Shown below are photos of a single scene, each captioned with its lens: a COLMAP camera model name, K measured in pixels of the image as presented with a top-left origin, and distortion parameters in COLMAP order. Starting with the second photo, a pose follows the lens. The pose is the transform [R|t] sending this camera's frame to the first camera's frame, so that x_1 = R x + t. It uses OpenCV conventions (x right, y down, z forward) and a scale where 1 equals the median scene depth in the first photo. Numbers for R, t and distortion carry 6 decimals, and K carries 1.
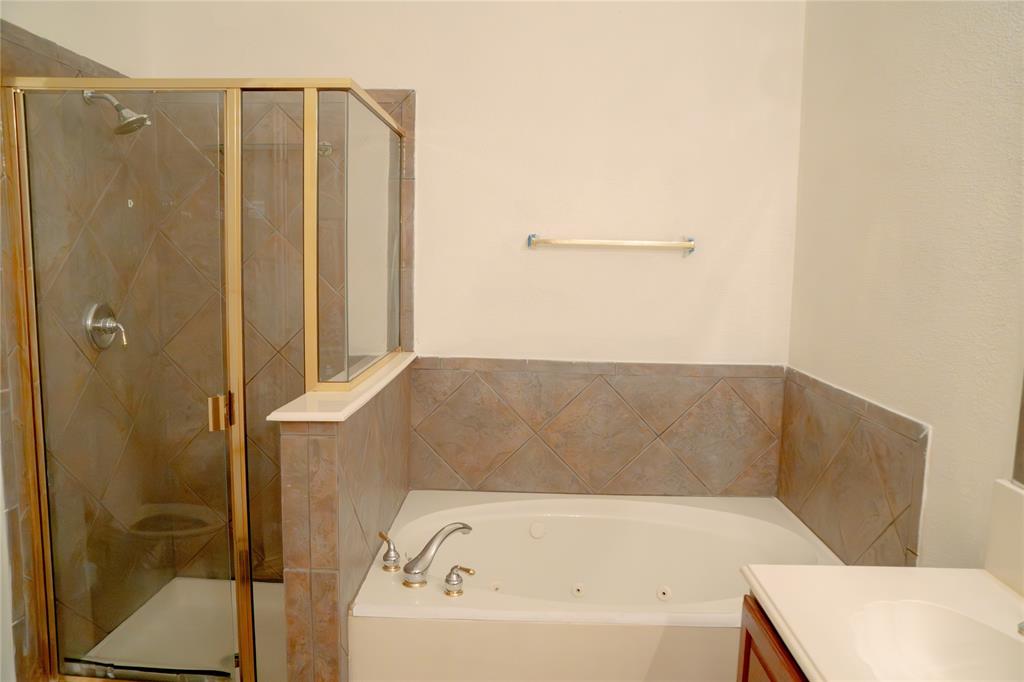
lens RADIAL K [[740.5, 0, 515.4], [0, 740.5, 340.0], [0, 0, 1]] dist [-0.081398, 0.047584]
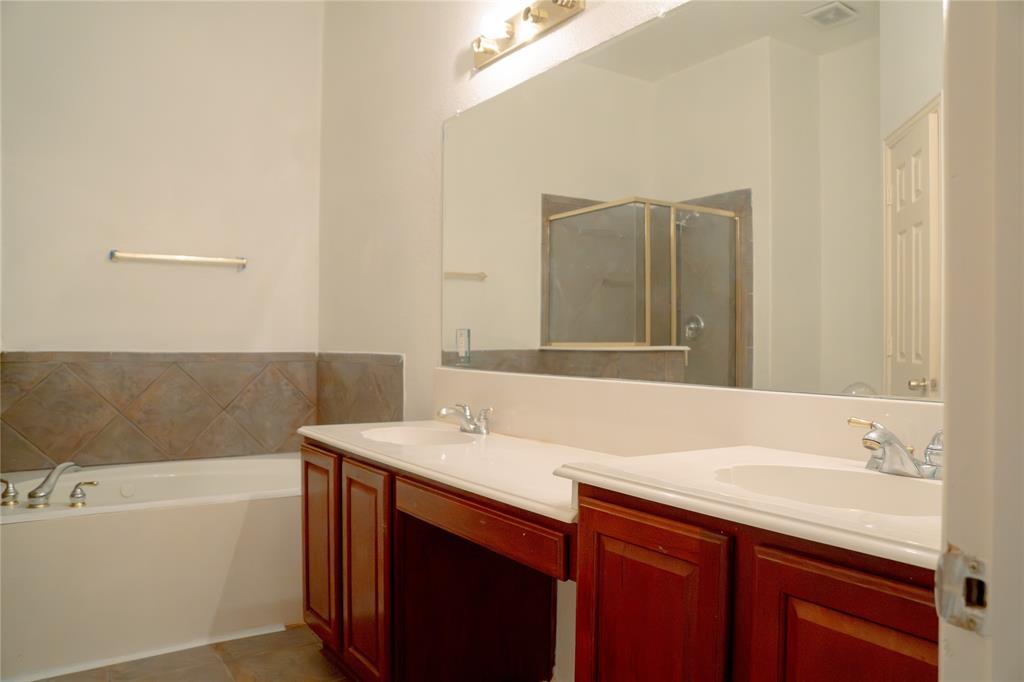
lens RADIAL K [[740.5, 0, 514.7], [0, 740.5, 339.9], [0, 0, 1]] dist [-0.081398, 0.047584]
pose [[0.811245, -0.011815, 0.584587, -0.141585], [0.080740, 0.992482, -0.091986, 0.169753], [-0.579105, 0.121823, 0.806099, -0.343141]]
